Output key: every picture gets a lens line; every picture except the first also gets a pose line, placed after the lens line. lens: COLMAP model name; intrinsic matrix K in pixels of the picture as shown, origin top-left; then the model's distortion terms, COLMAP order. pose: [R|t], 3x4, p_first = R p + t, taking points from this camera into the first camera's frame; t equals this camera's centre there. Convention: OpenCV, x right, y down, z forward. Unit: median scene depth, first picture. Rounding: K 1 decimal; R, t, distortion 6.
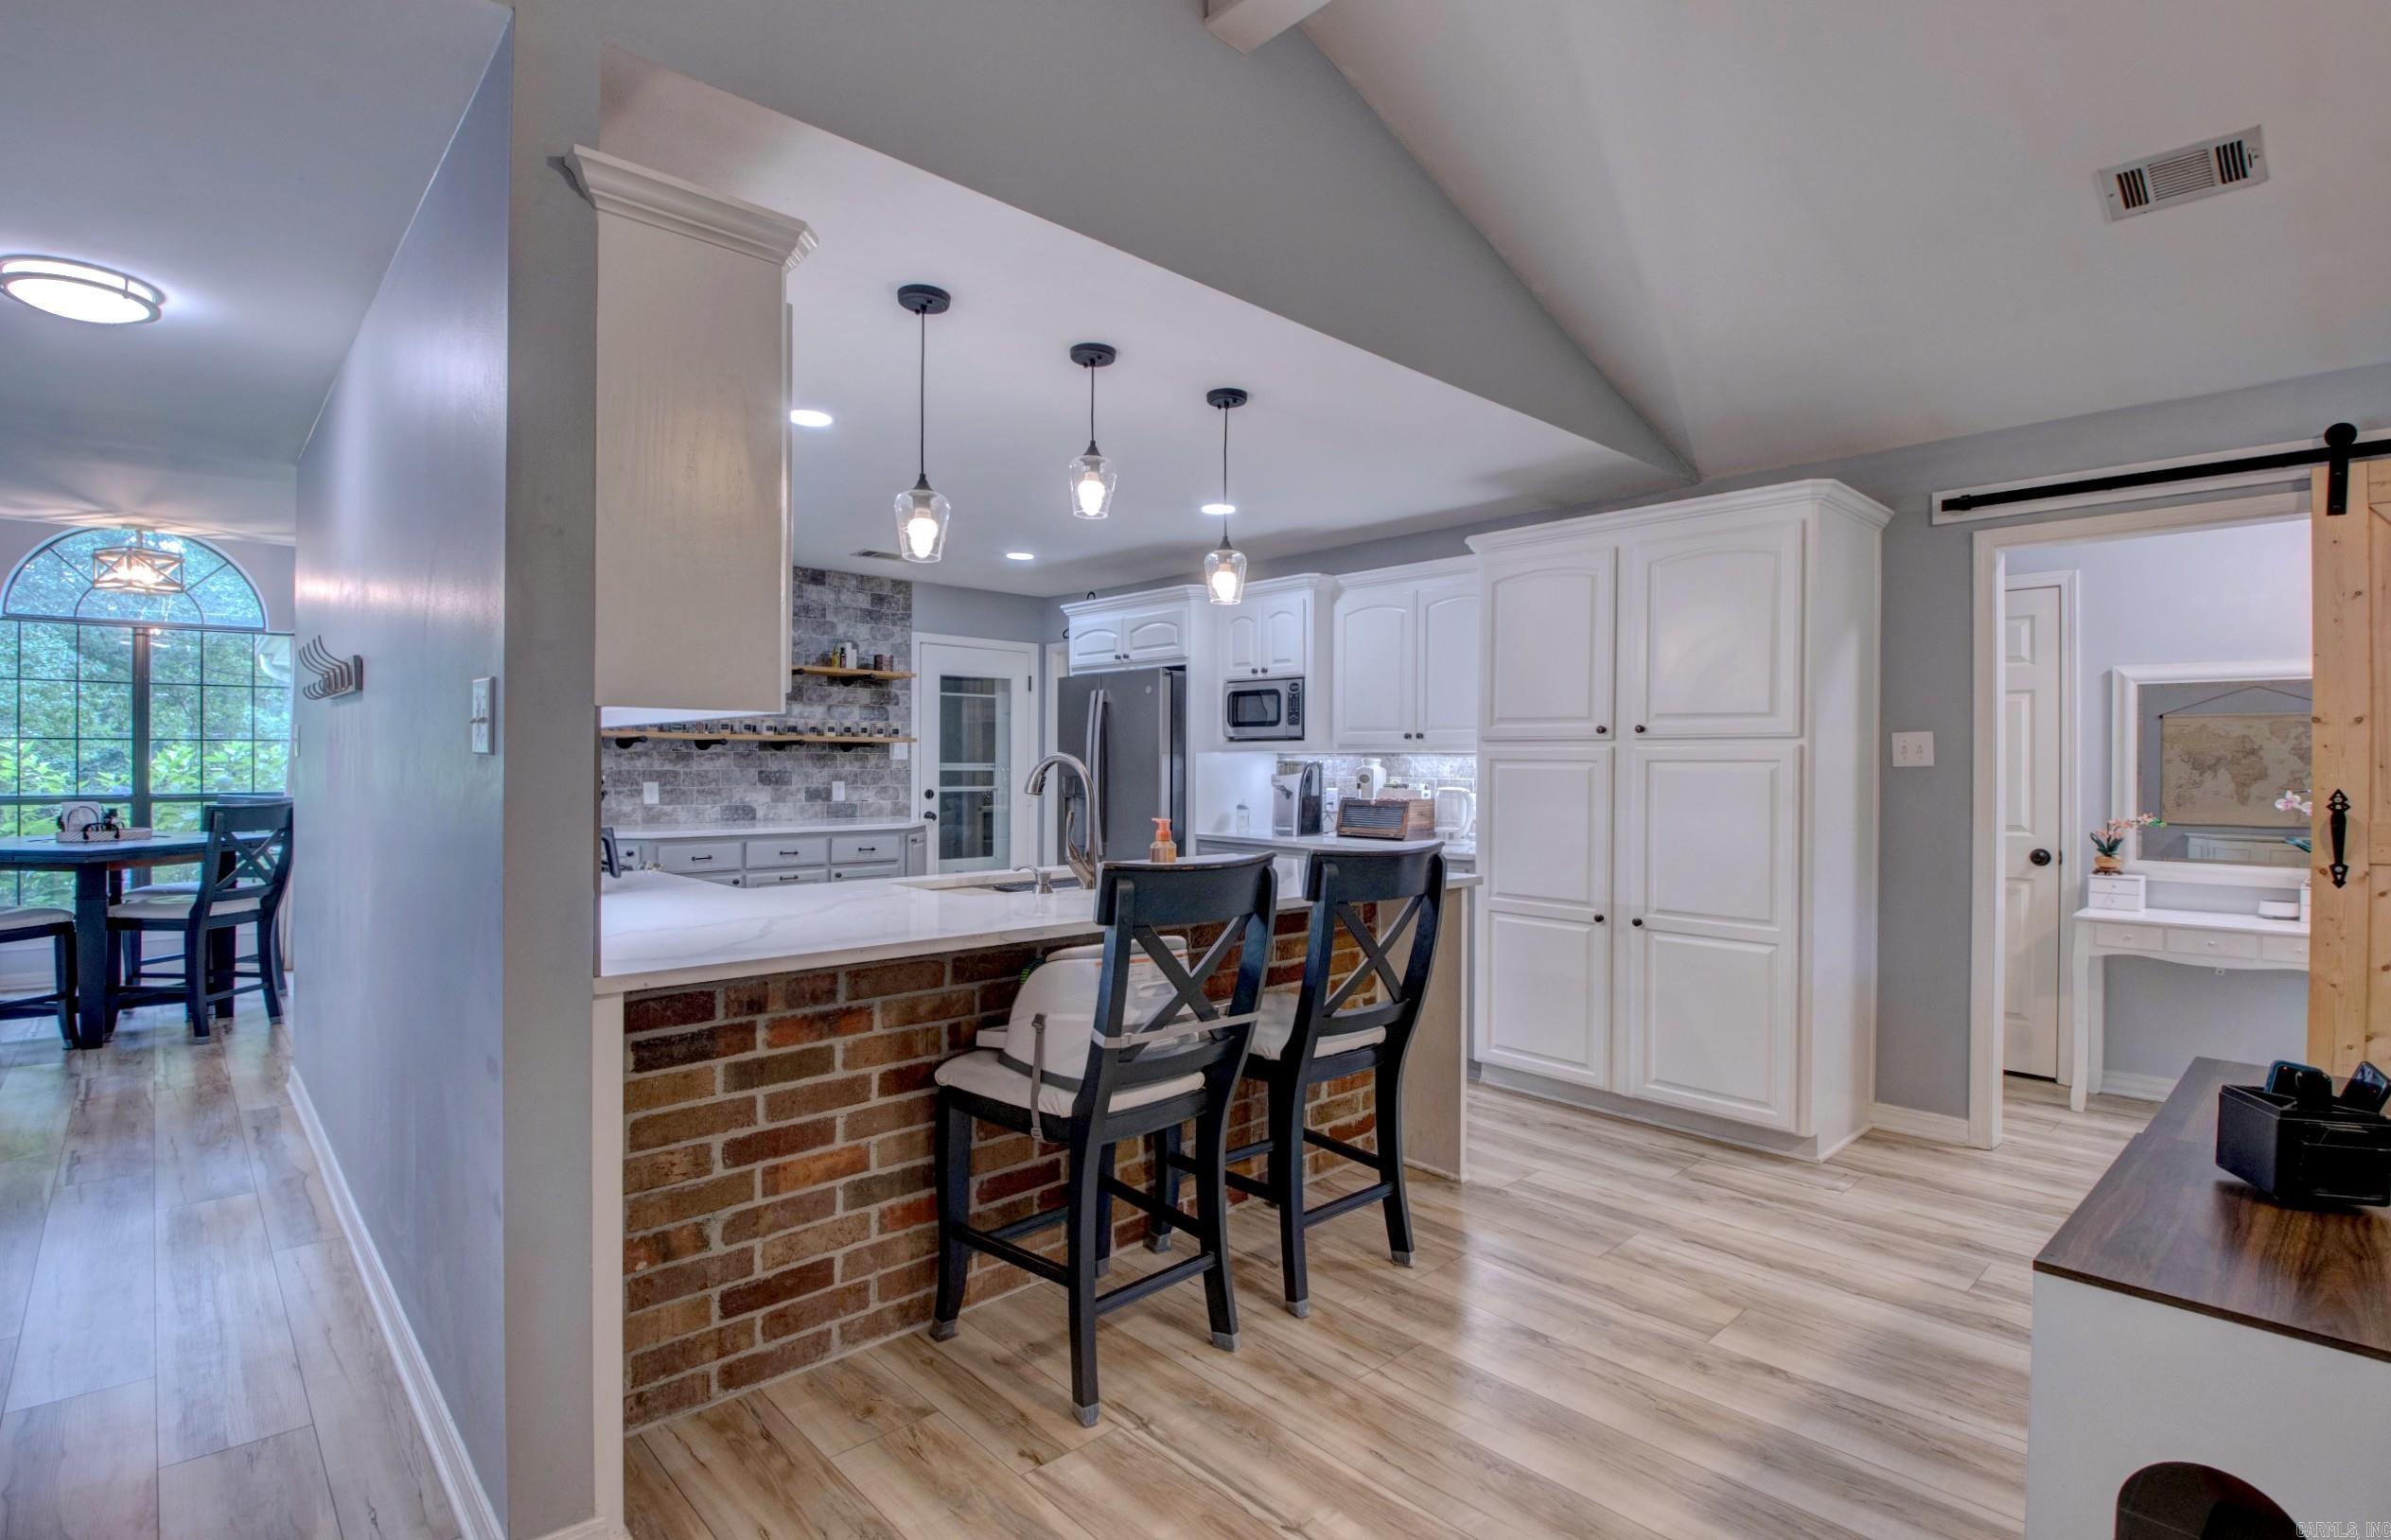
lens RADIAL K [[1118.4, 0, 1203.8], [0, 1118.4, 769.1], [0, 0, 1]] dist [0.012232, -0.022855]
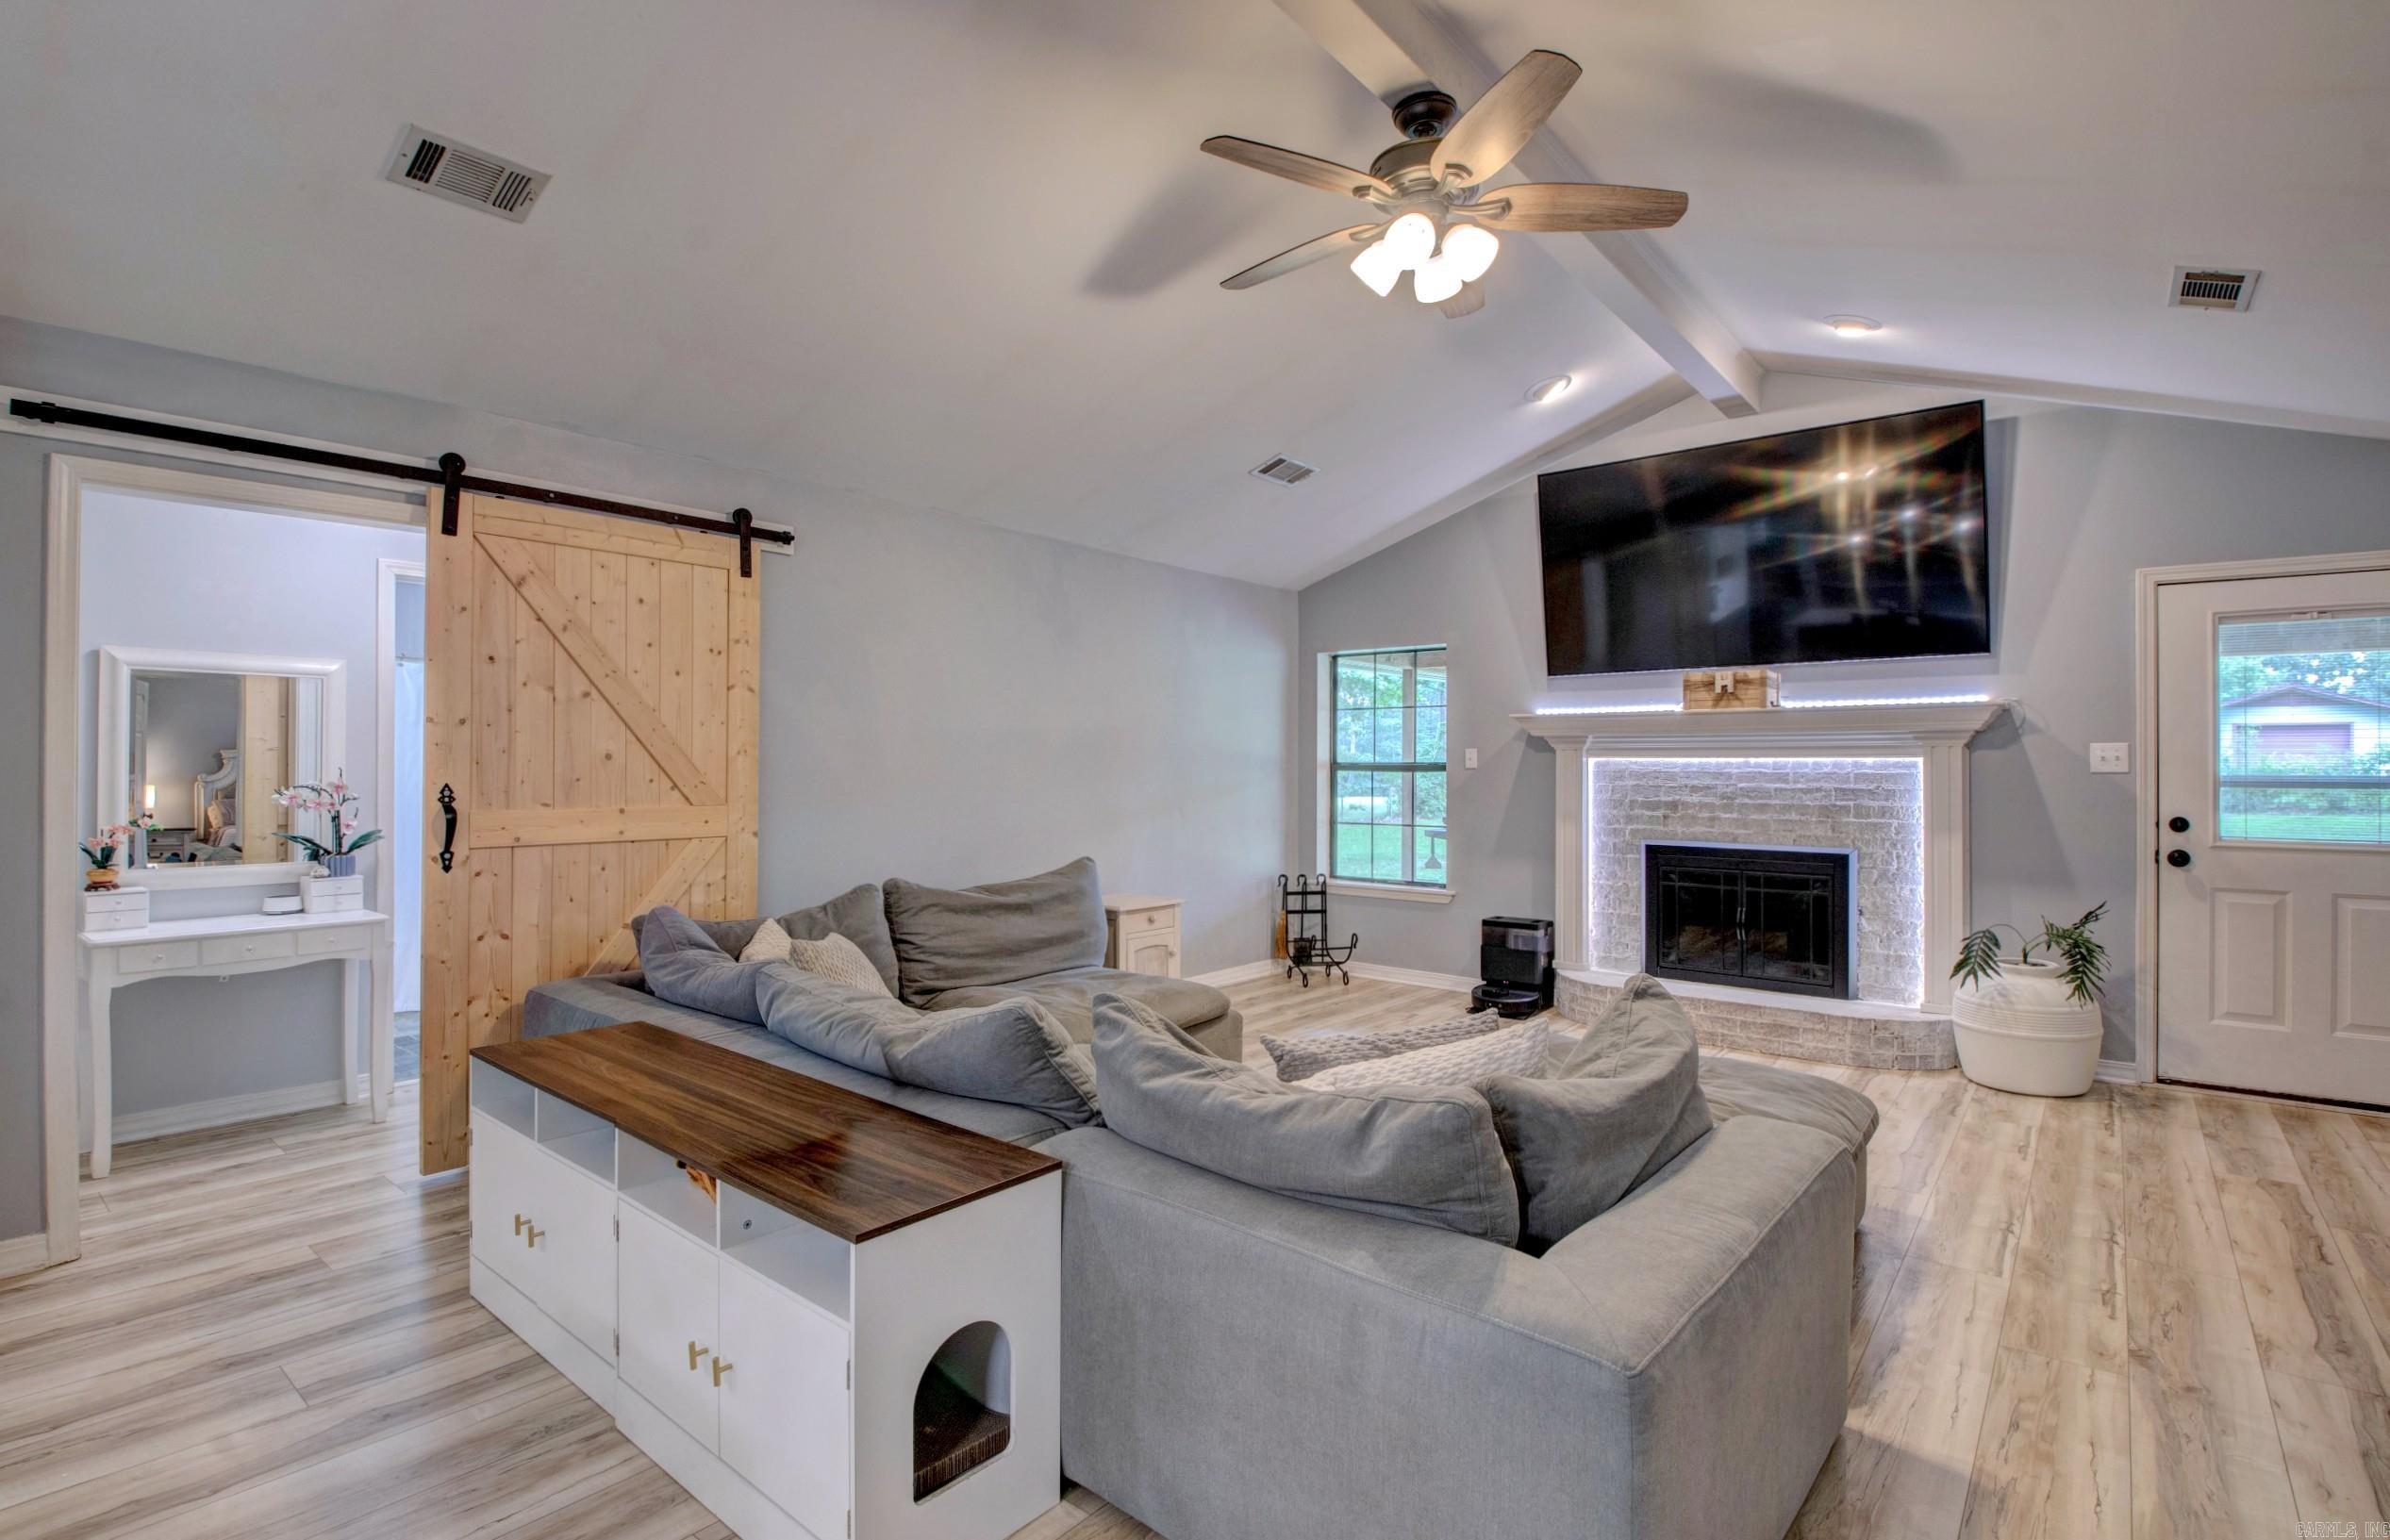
lens RADIAL K [[1118.0, 0, 1170.1], [0, 1118.0, 761.4], [0, 0, 1]] dist [0.012232, -0.022855]
pose [[-0.122265, 0.000804, 0.992497, -0.099287], [0.000801, 0.999999, -0.000711, -0.001488], [-0.992497, 0.000708, -0.122265, 0.239575]]
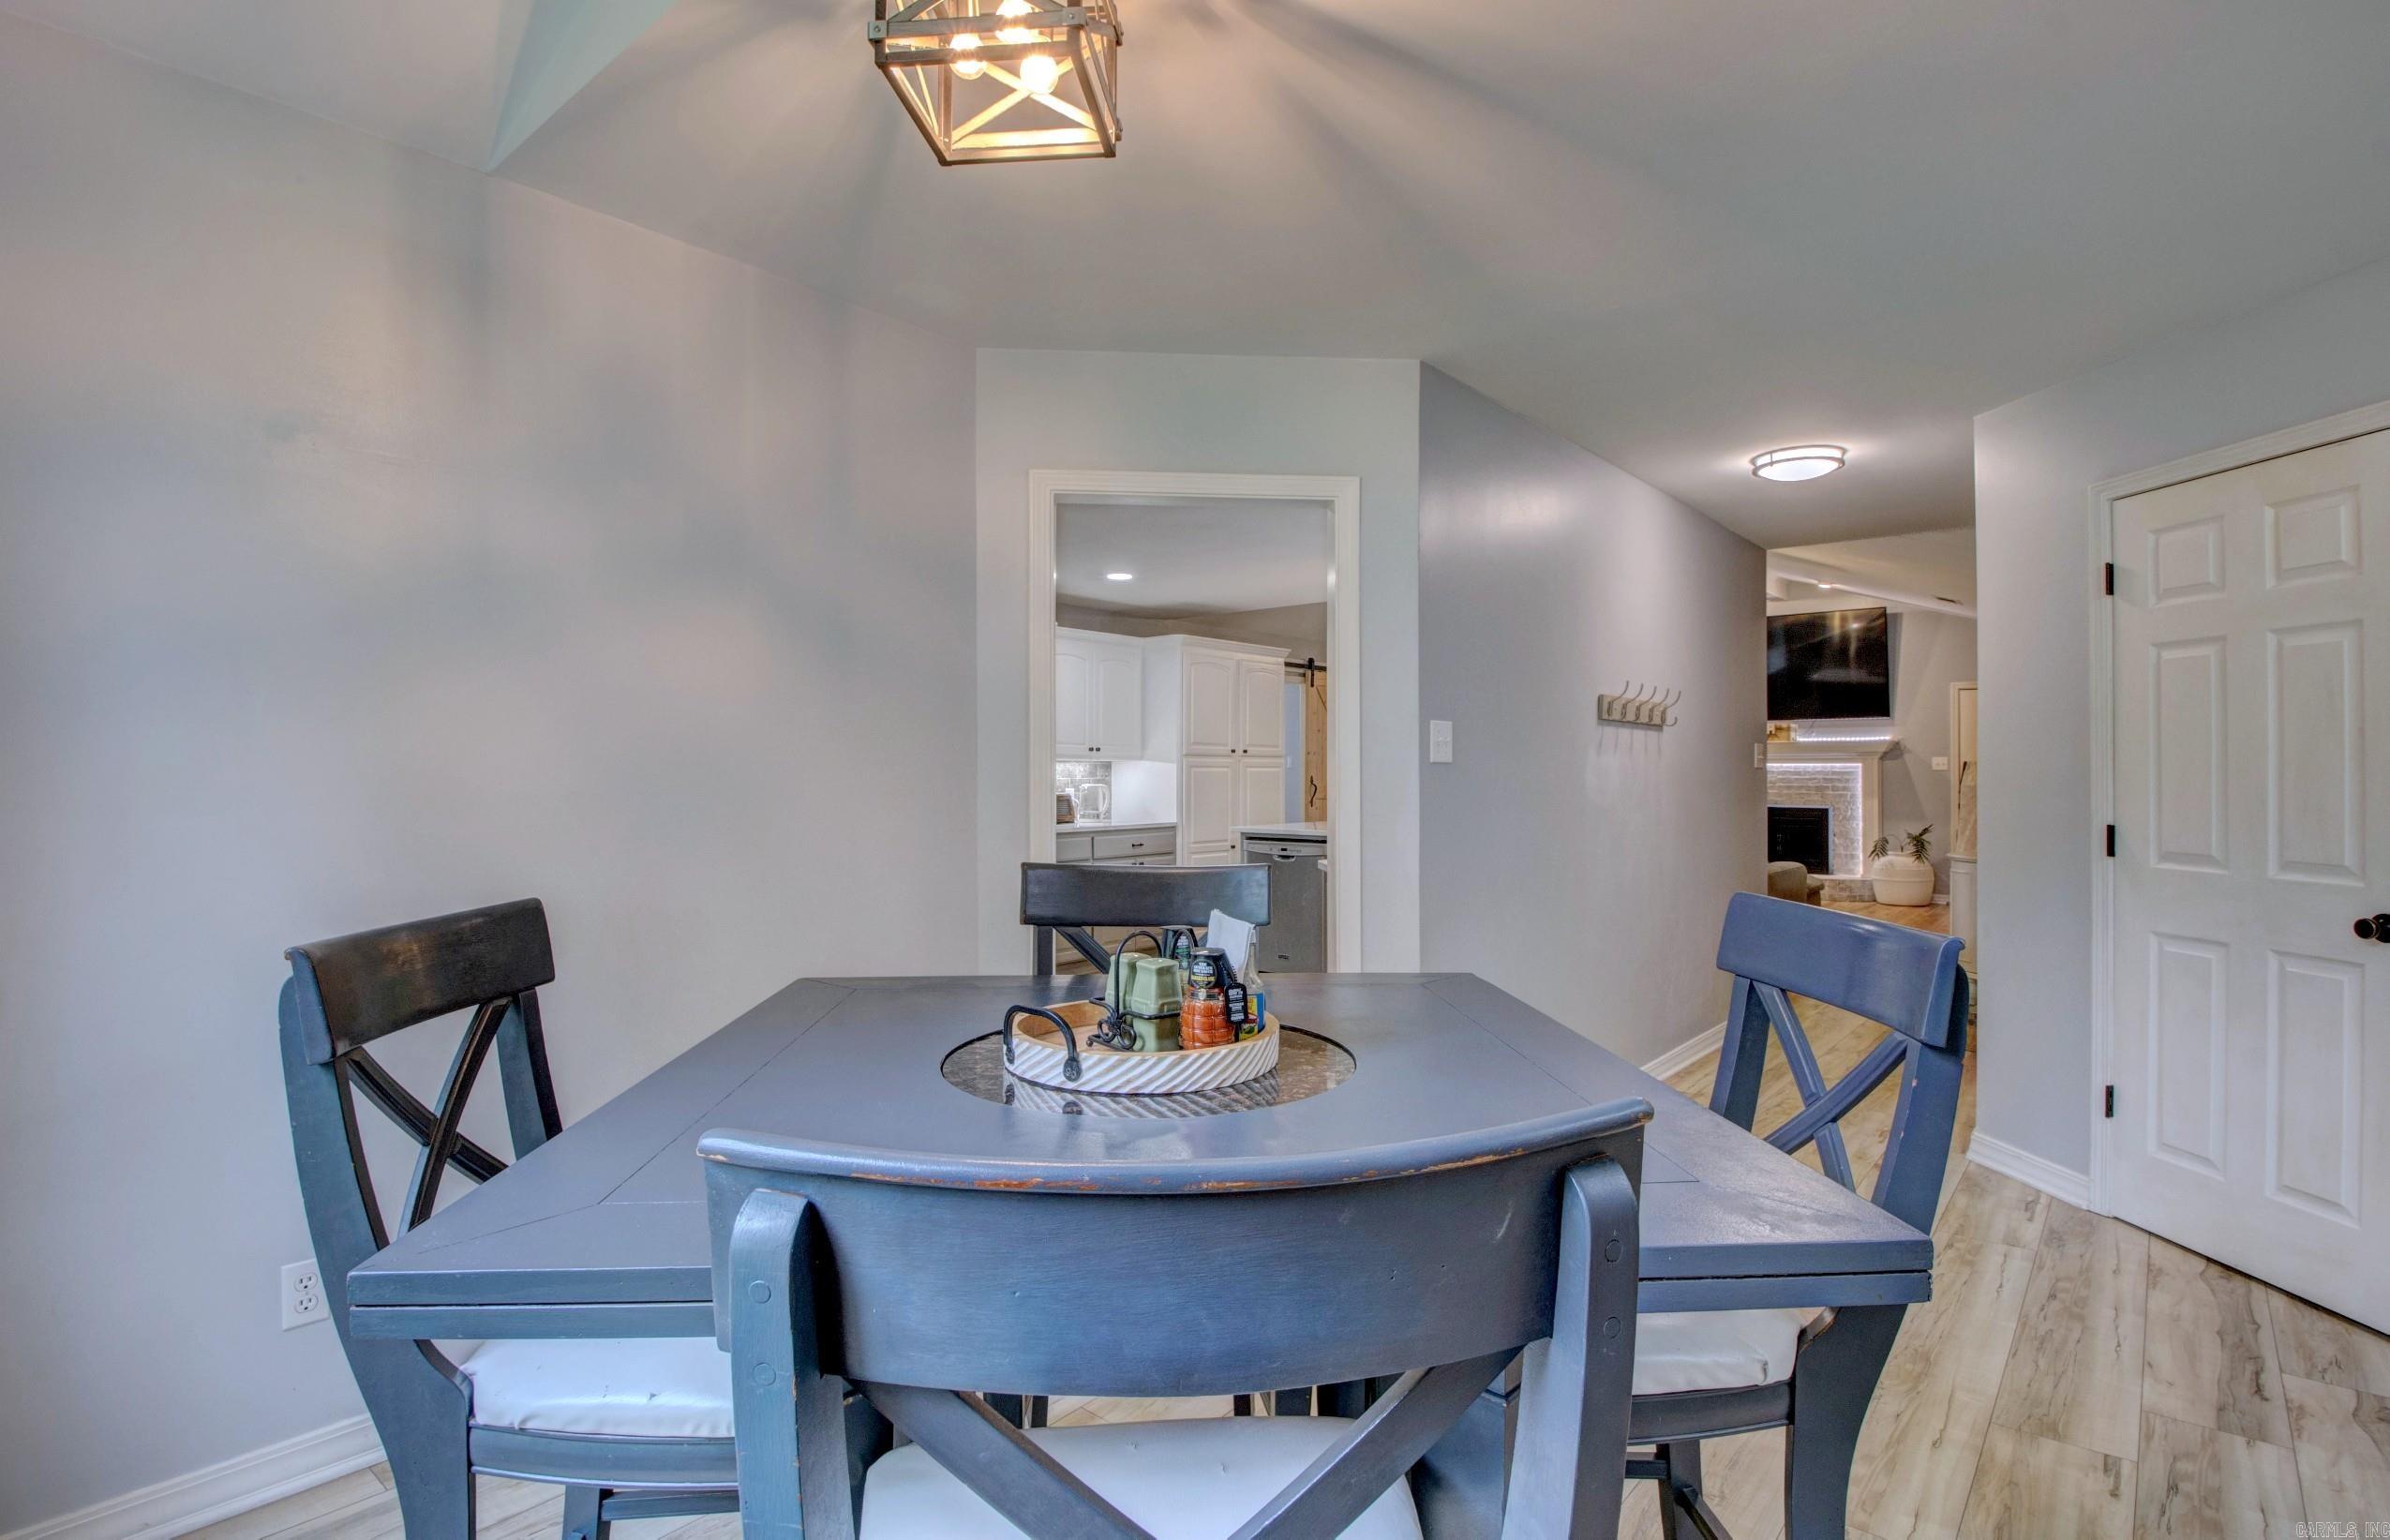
lens RADIAL K [[1159.2, 0, 1163.1], [0, 1159.2, 759.6], [0, 0, 1]] dist [-0.010990, -0.008404]
pose [[-0.095392, 0.004530, 0.995430, -1.242896], [0.004416, 0.999982, -0.004127, -0.009089], [-0.995430, 0.004002, -0.095410, 0.986301]]
